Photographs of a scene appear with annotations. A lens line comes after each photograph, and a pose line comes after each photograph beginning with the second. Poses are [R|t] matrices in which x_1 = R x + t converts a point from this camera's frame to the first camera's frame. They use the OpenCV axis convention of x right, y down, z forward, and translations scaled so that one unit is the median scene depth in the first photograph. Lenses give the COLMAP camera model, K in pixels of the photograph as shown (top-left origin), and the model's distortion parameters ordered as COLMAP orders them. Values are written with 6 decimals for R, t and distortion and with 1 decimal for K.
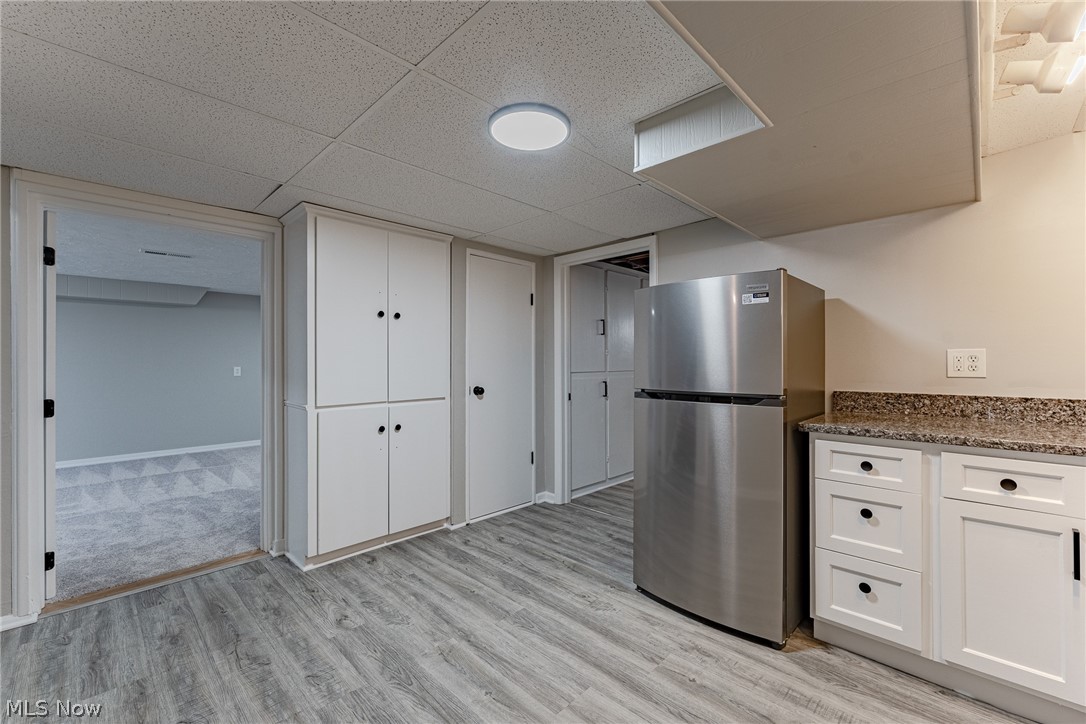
lens RADIAL K [[453.3, 0, 543.0], [0, 453.3, 362.0], [0, 0, 1]] dist [-0.000779, -0.000104]
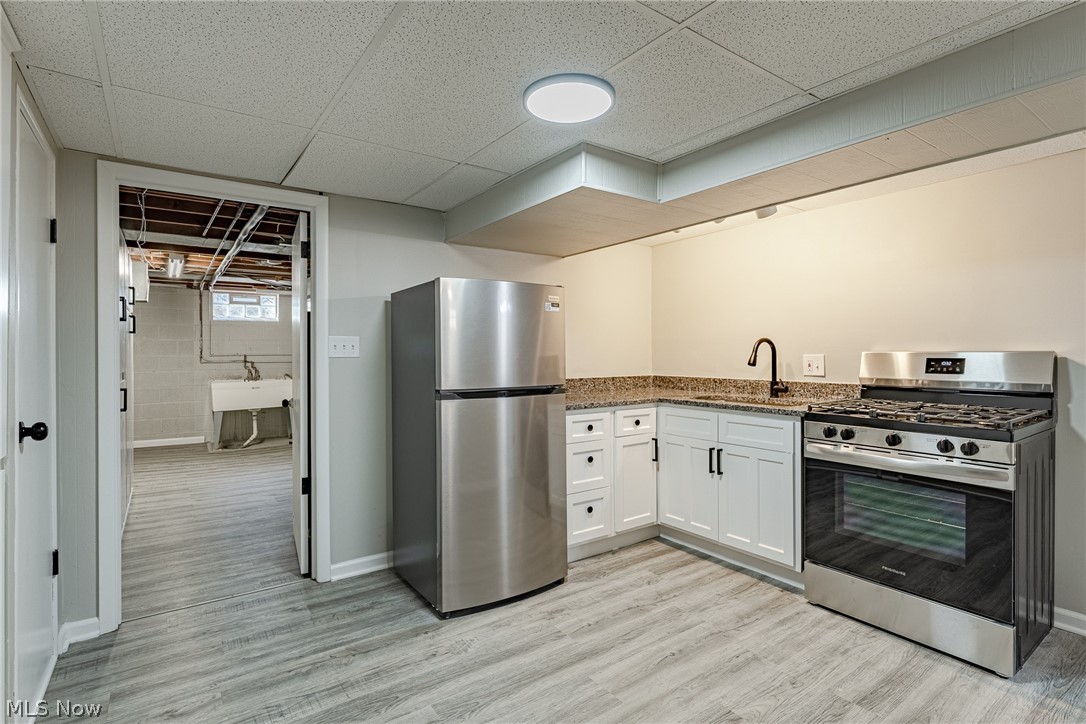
lens RADIAL K [[533.1, 0, 543.0], [0, 533.1, 355.5], [0, 0, 1]] dist [-0.000211, -0.000392]
pose [[0.171529, 0.000535, 0.985179, -0.856115], [0.005099, 0.999986, -0.001431, -0.005861], [-0.985166, 0.005269, 0.171524, 0.694524]]
